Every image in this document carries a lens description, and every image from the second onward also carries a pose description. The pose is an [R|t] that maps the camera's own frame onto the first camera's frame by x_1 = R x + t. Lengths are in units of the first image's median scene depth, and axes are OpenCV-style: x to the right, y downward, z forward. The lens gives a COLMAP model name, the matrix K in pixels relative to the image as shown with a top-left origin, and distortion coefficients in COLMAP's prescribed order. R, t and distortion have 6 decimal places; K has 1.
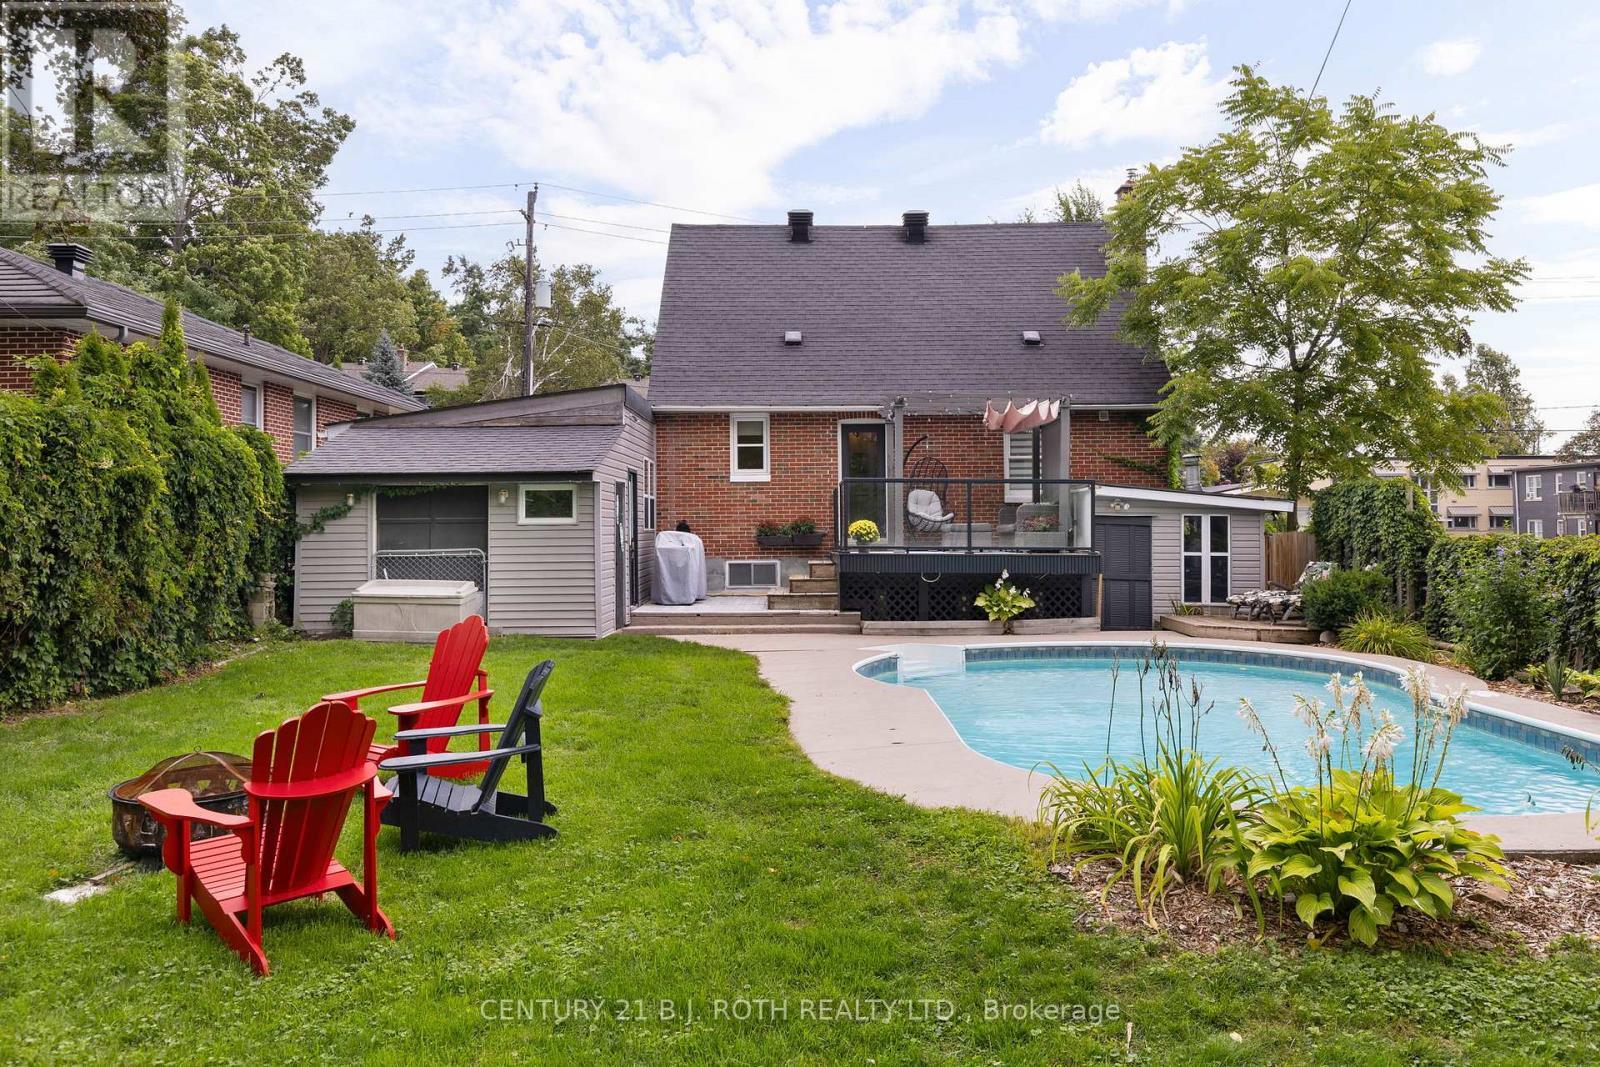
lens RADIAL K [[776.3, 0, 804.5], [0, 776.3, 527.4], [0, 0, 1]] dist [0.001412, 0.000372]
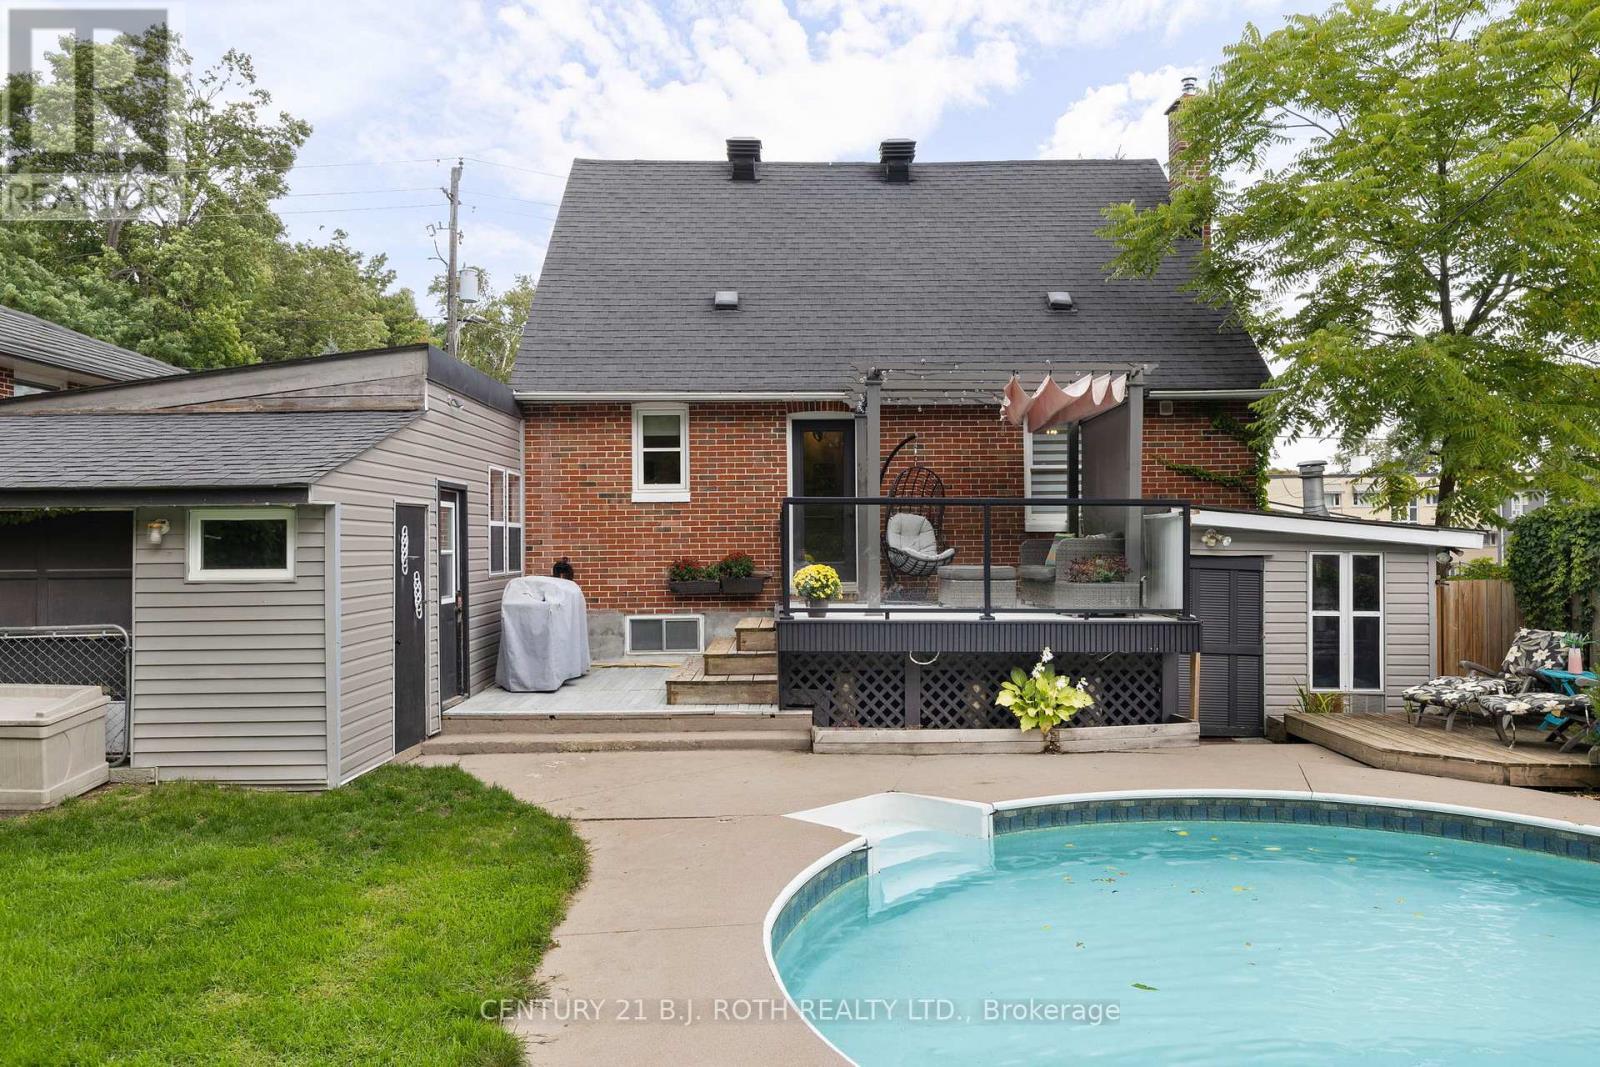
lens RADIAL K [[655.3, 0, 802.2], [0, 655.3, 539.8], [0, 0, 1]] dist [0.000412, -0.000201]
pose [[0.999988, -0.000663, 0.004833, 0.056354], [0.000641, 0.999989, 0.004543, -0.028788], [-0.004836, -0.004540, 0.999978, 0.430224]]
